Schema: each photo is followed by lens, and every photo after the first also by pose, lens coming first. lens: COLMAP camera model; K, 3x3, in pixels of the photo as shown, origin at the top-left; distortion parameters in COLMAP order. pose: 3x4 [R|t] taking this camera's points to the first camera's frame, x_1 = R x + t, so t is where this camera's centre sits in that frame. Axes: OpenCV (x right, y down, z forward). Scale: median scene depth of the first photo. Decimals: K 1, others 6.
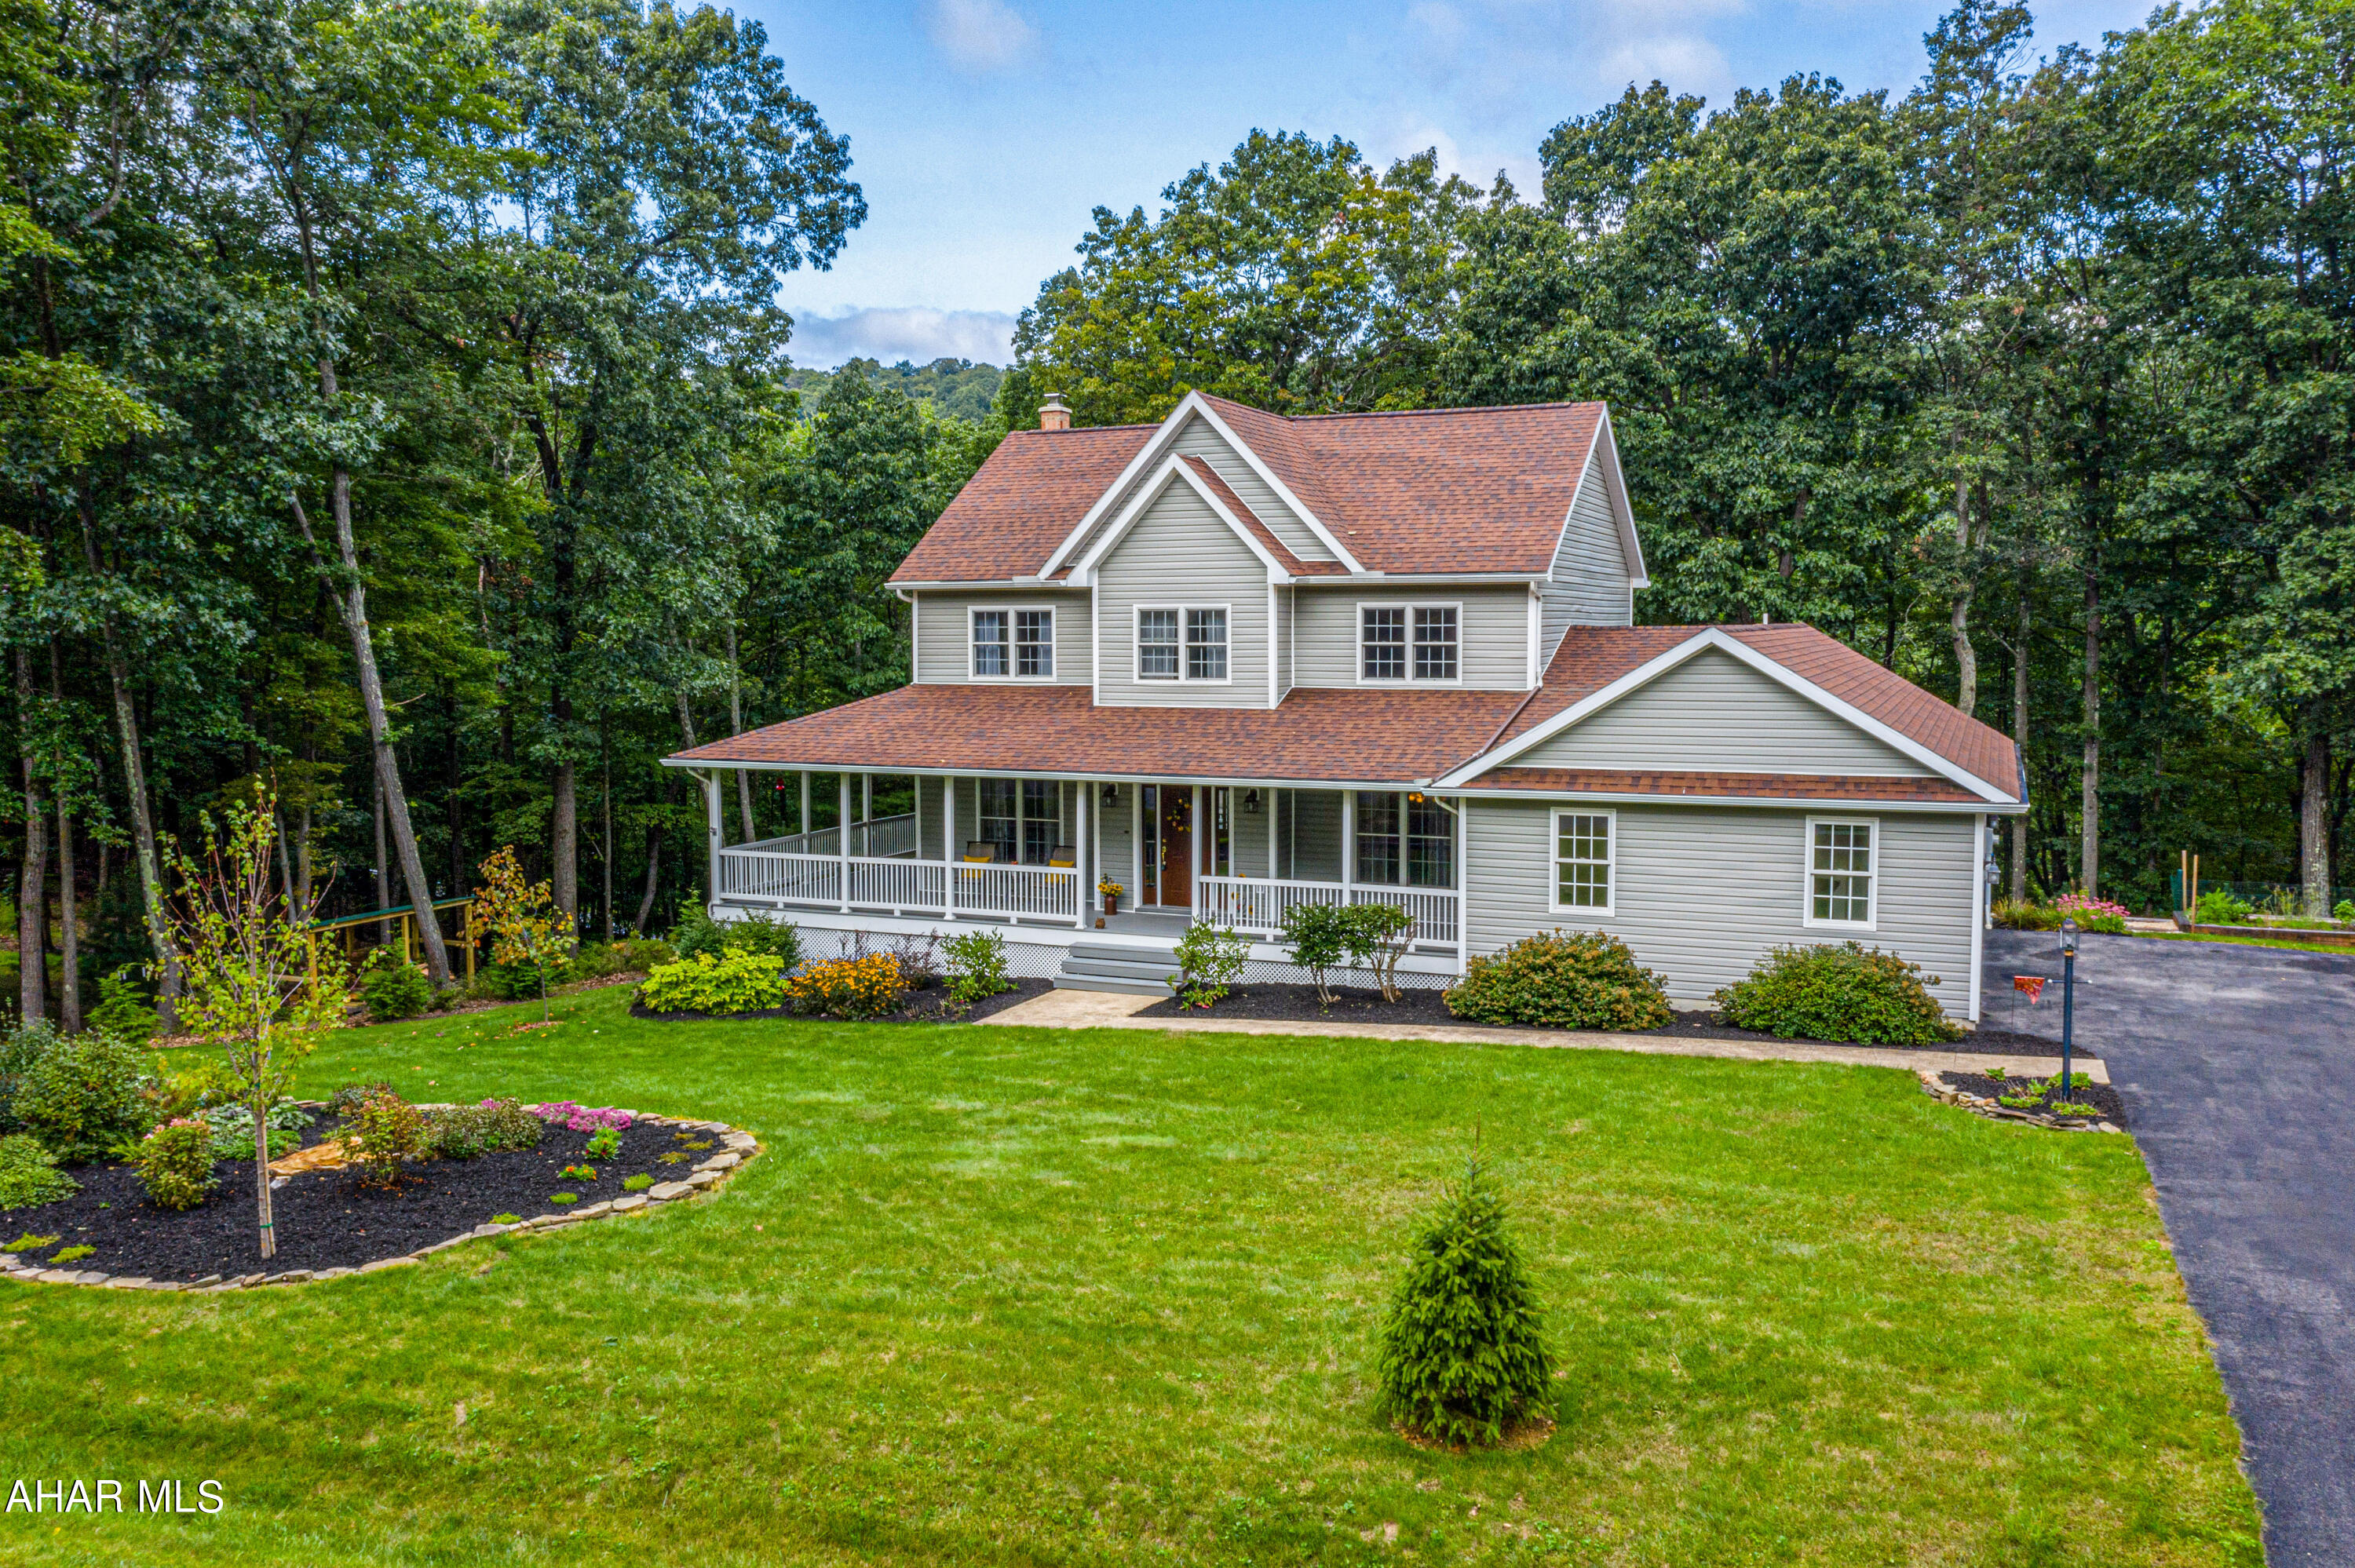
lens RADIAL K [[1877.0, 0, 1172.5], [0, 1877.0, 777.4], [0, 0, 1]] dist [-0.015055, -0.000702]
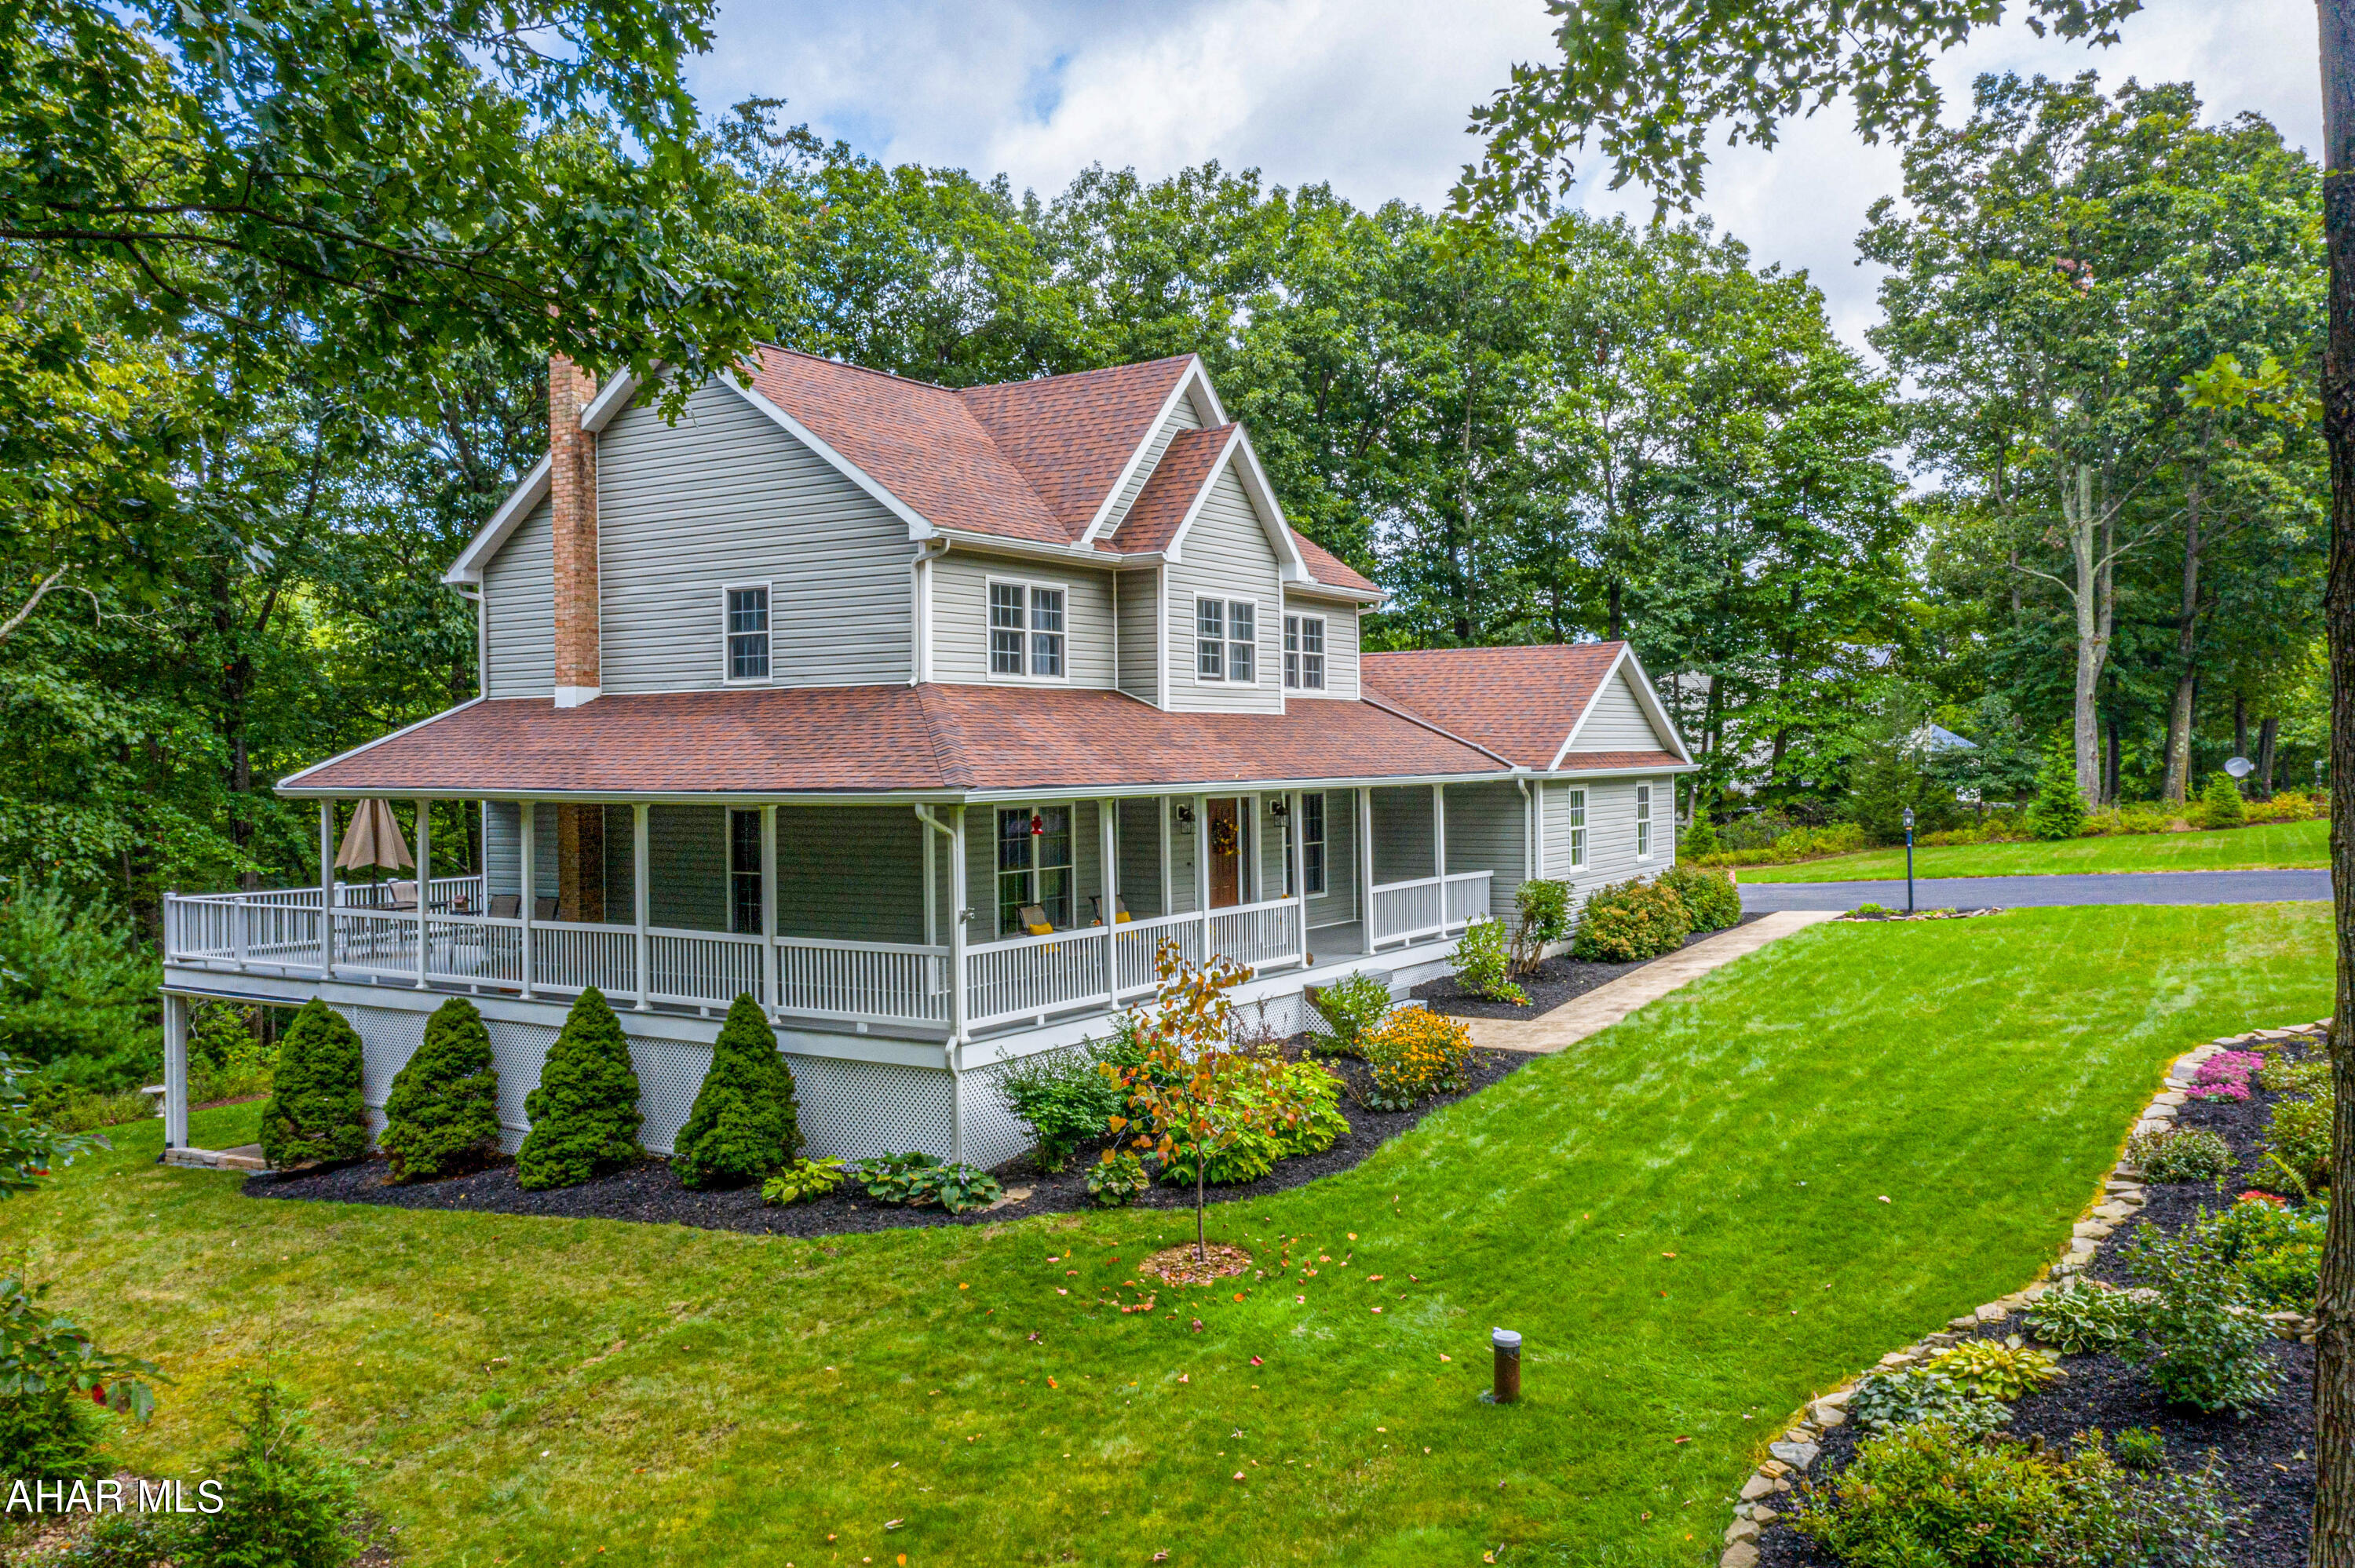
lens RADIAL K [[1877.0, 0, 1182.4], [0, 1877.0, 780.1], [0, 0, 1]] dist [-0.015055, -0.000702]
pose [[0.149187, -0.009164, 0.988767, -0.873159], [0.096206, 0.995347, -0.005290, -0.003944], [-0.984118, 0.095915, 0.149375, 0.907390]]
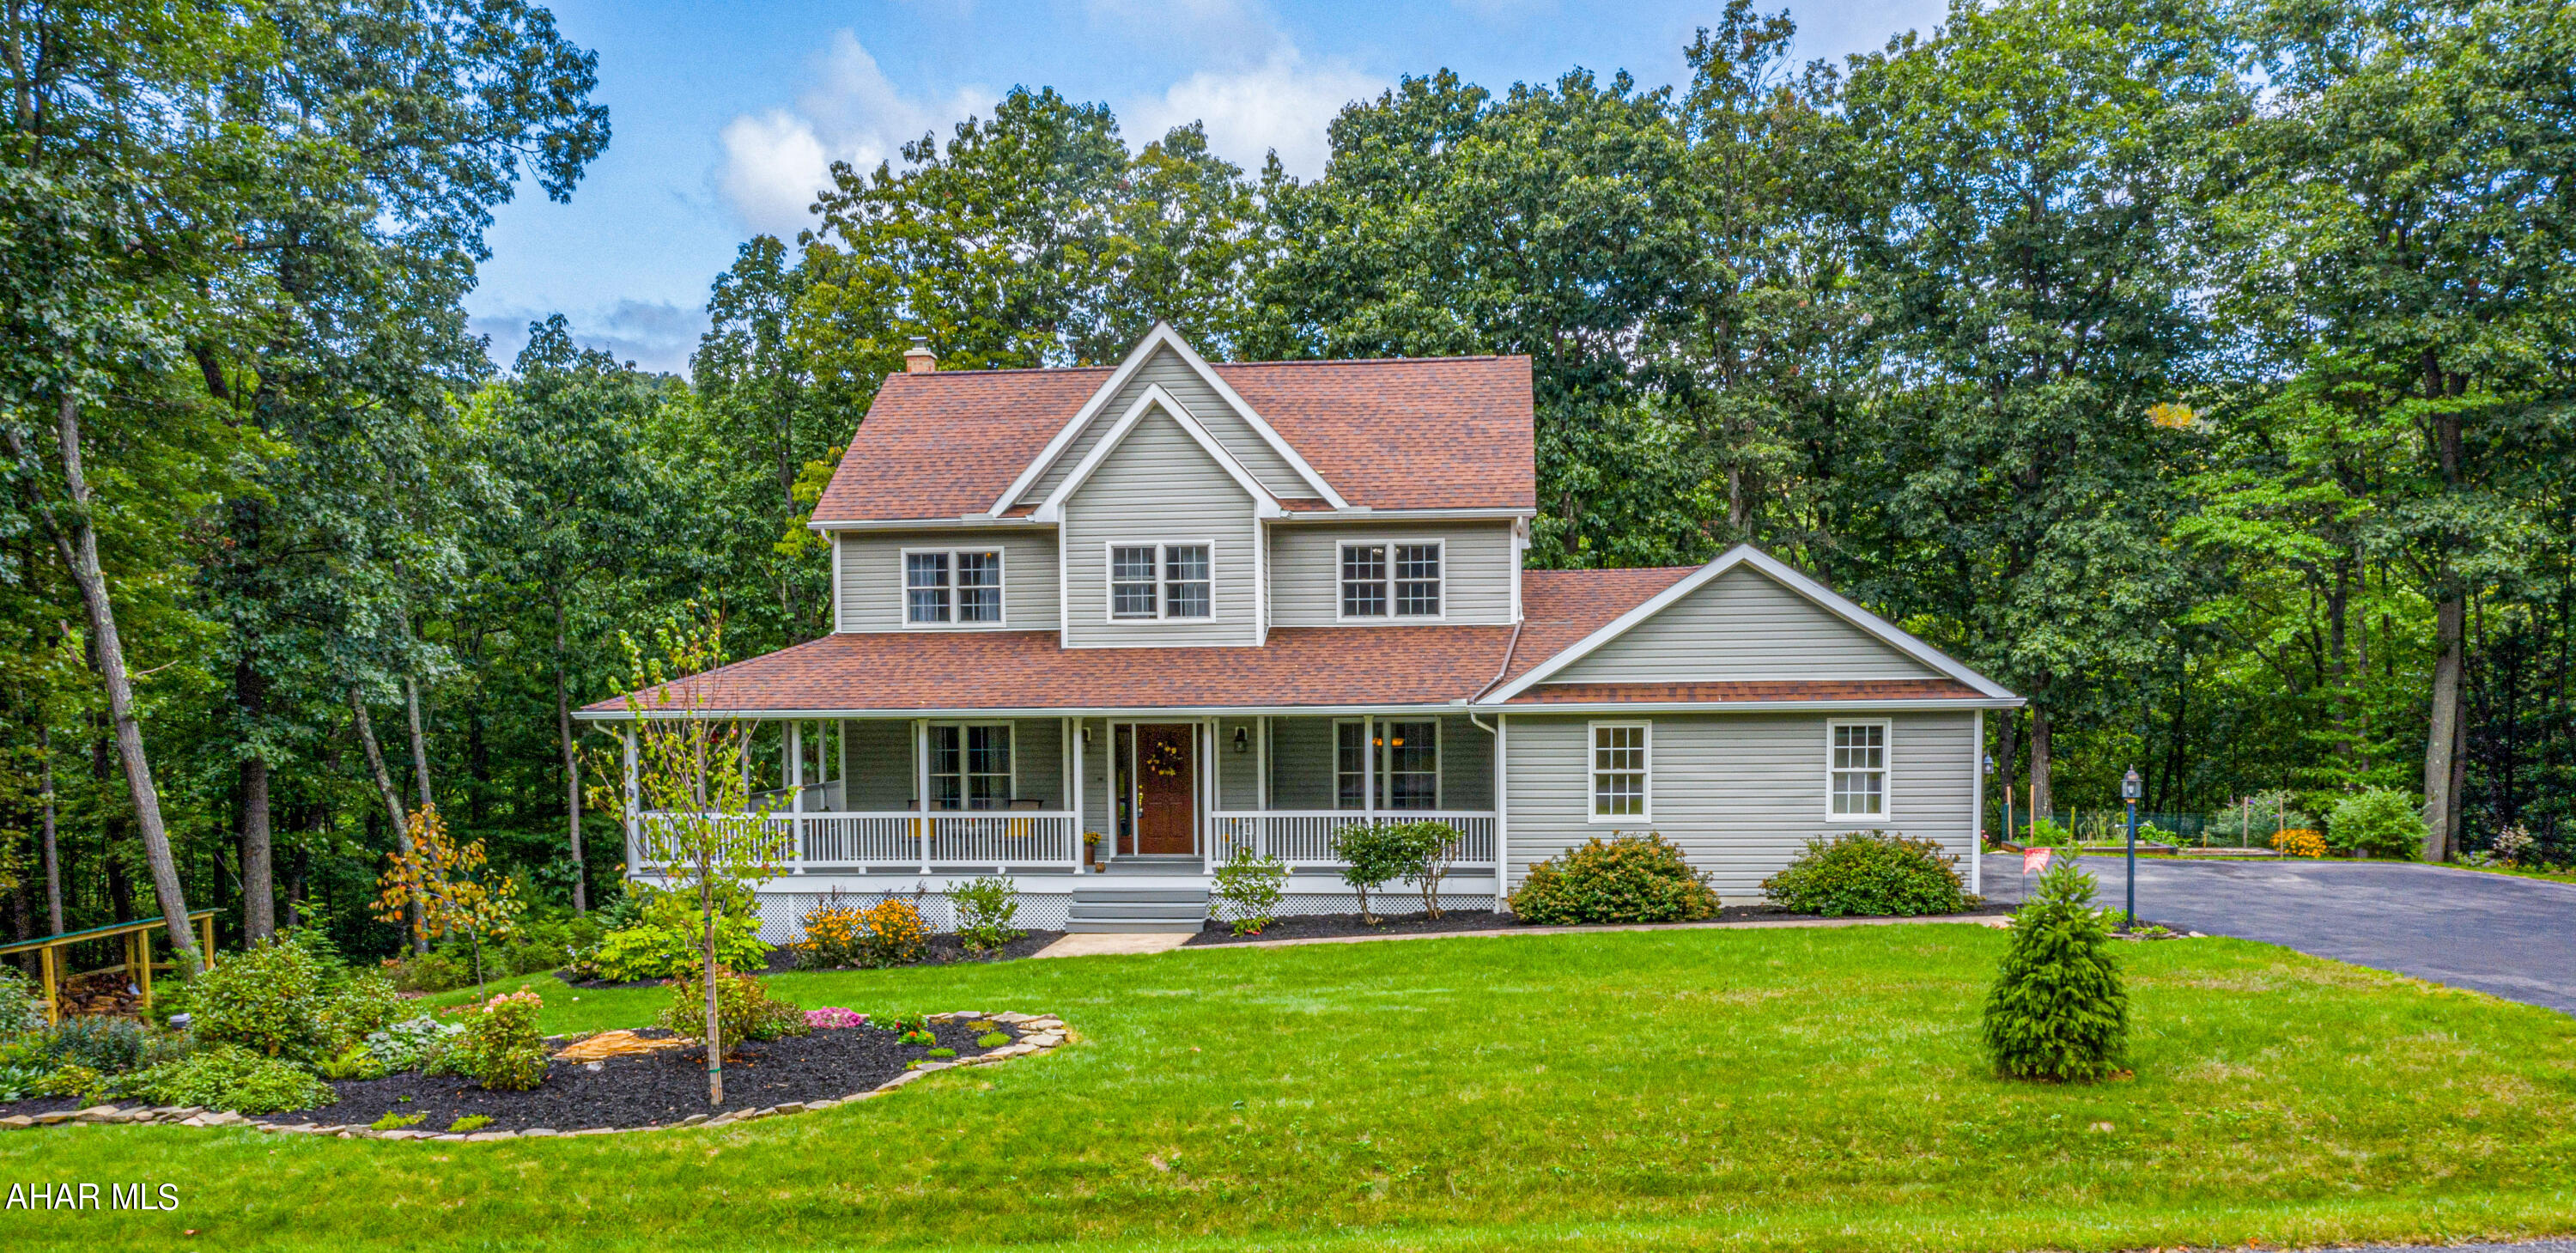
lens RADIAL K [[2065.8, 0, 1292.2], [0, 2065.8, 820.9], [0, 0, 1]] dist [-0.007415, 0.000118]
pose [[0.953148, -0.025947, 0.301388, -0.258836], [0.030853, 0.999457, -0.011528, 0.067959], [-0.300926, 0.020287, 0.953432, -0.038303]]
